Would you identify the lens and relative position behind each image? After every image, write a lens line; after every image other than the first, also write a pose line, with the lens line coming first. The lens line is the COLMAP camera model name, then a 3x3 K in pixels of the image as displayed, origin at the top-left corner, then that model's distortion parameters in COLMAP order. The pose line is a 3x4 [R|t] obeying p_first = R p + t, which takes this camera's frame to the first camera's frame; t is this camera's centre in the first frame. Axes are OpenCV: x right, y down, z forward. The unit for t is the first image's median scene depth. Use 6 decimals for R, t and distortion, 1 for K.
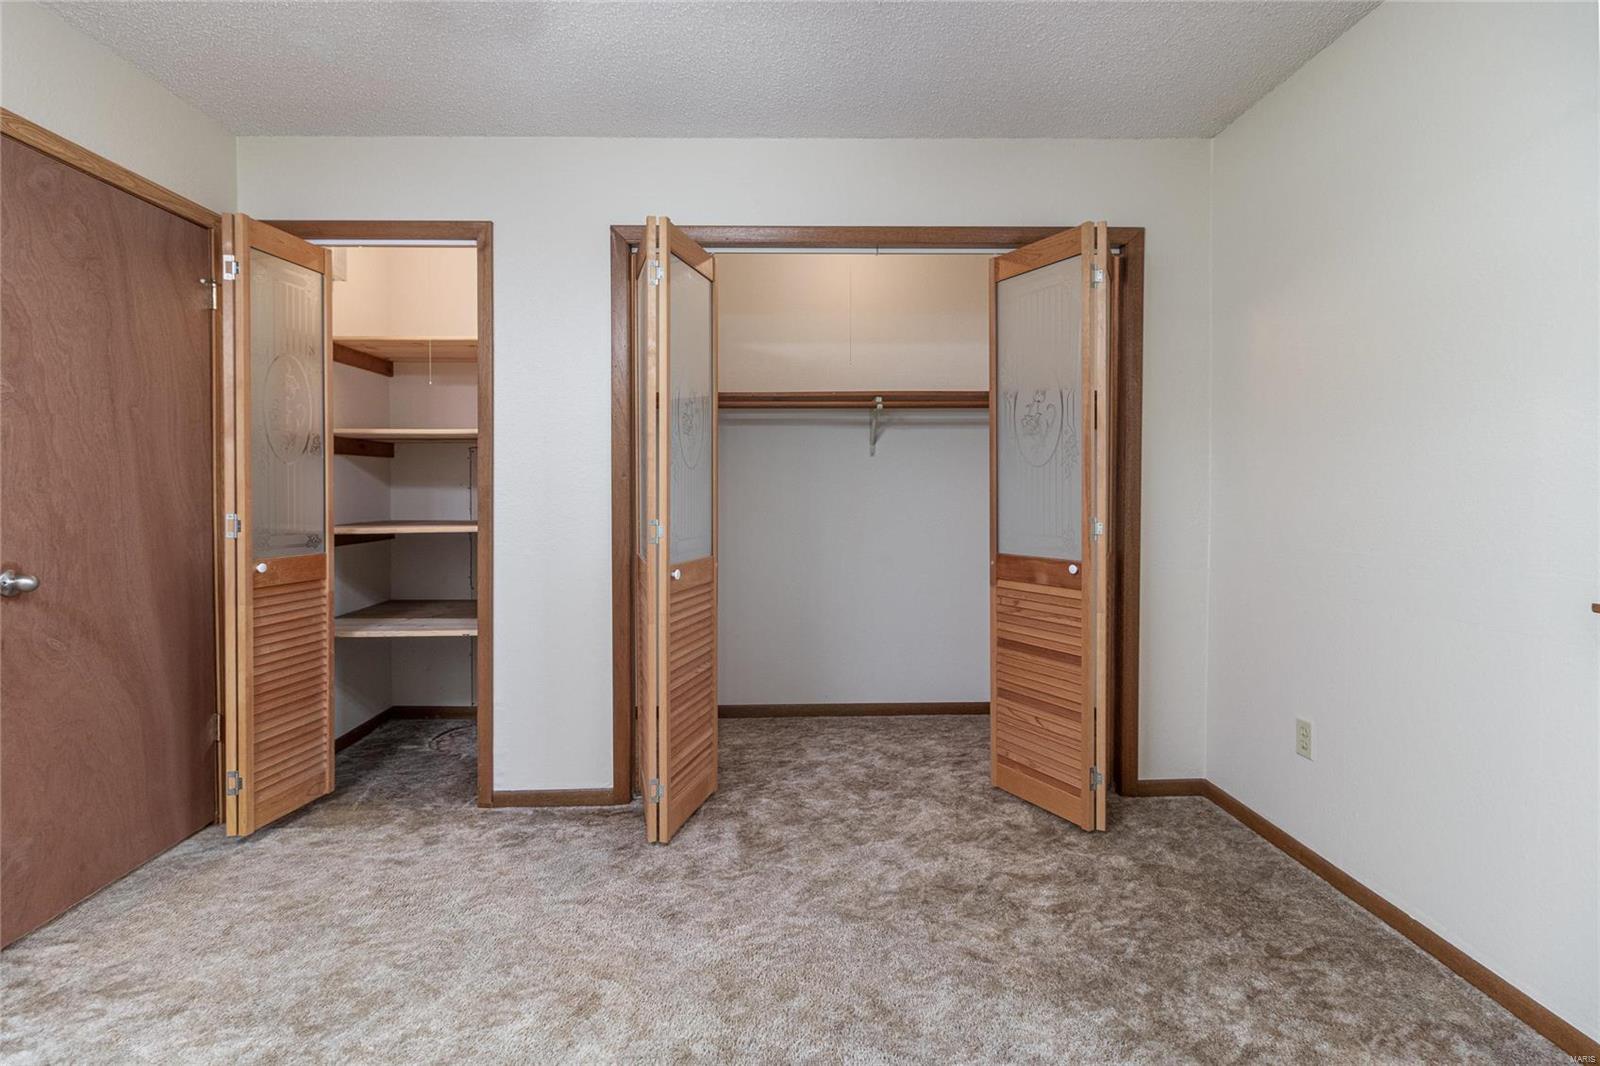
lens RADIAL K [[759.0, 0, 802.0], [0, 759.0, 524.6], [0, 0, 1]] dist [-0.001600, 0.000240]
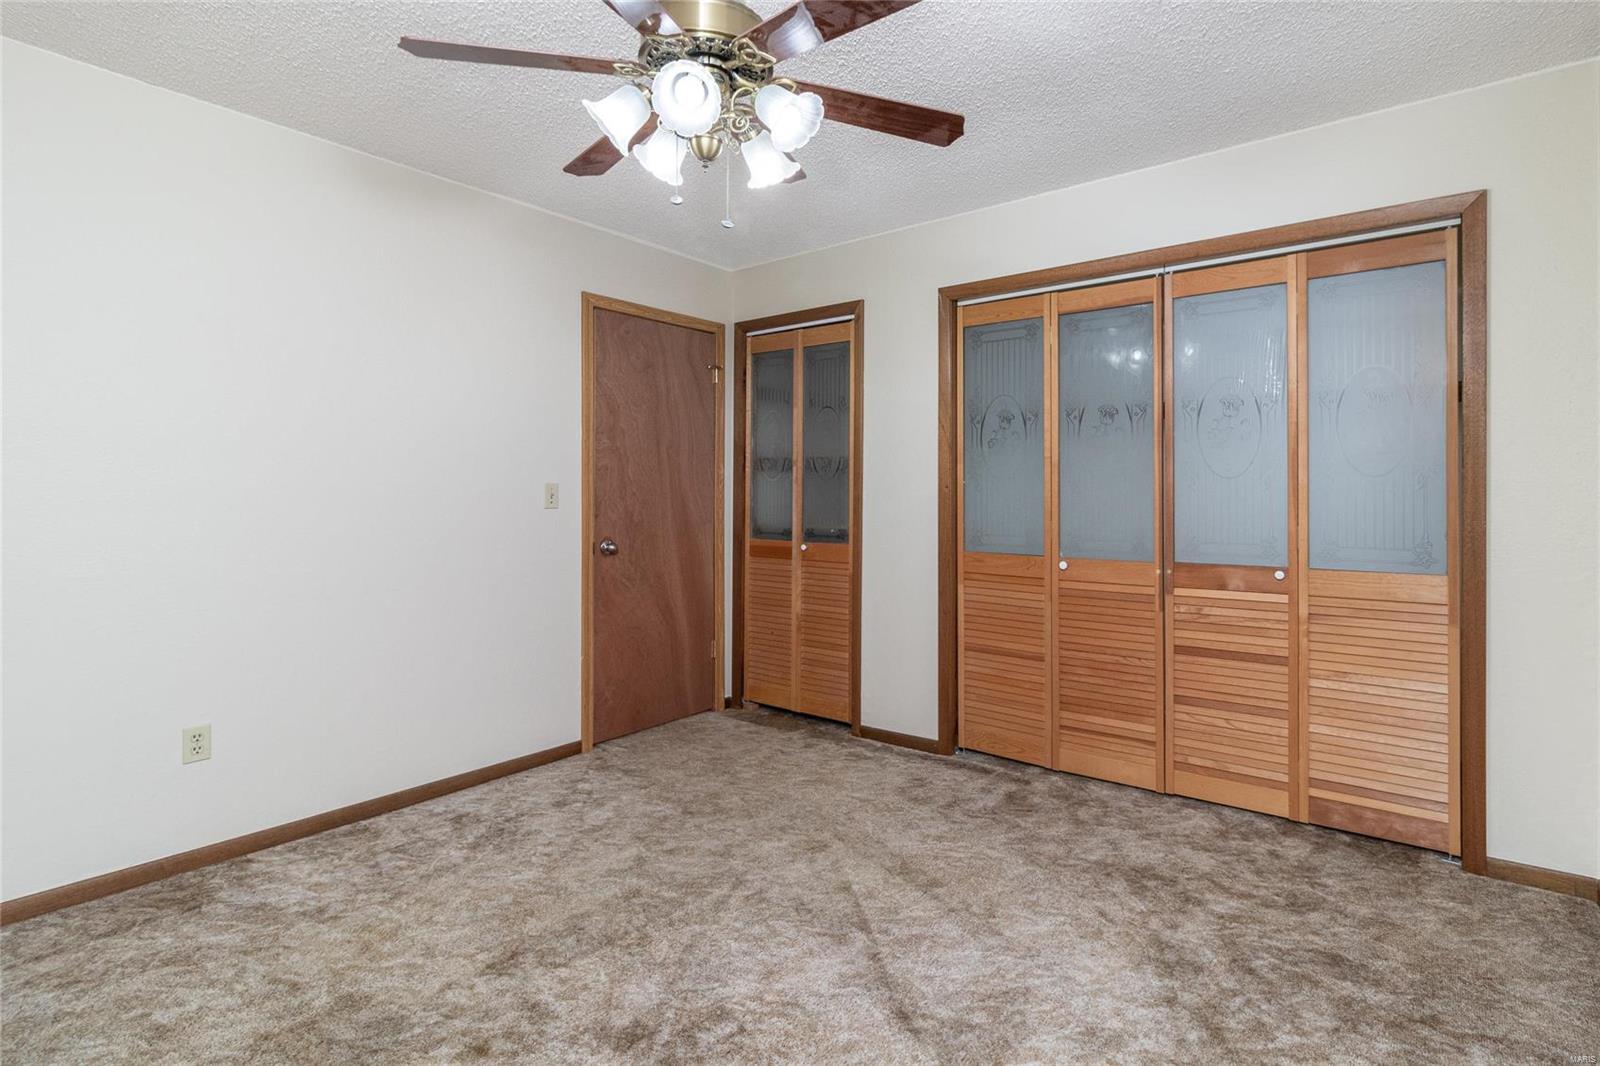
lens RADIAL K [[759.0, 0, 798.7], [0, 759.0, 524.2], [0, 0, 1]] dist [-0.001600, 0.000240]
pose [[0.767789, 0.024393, -0.640238, 0.465089], [-0.032535, 0.999470, -0.000937, 0.006818], [0.639876, 0.021550, 0.768176, -0.126149]]
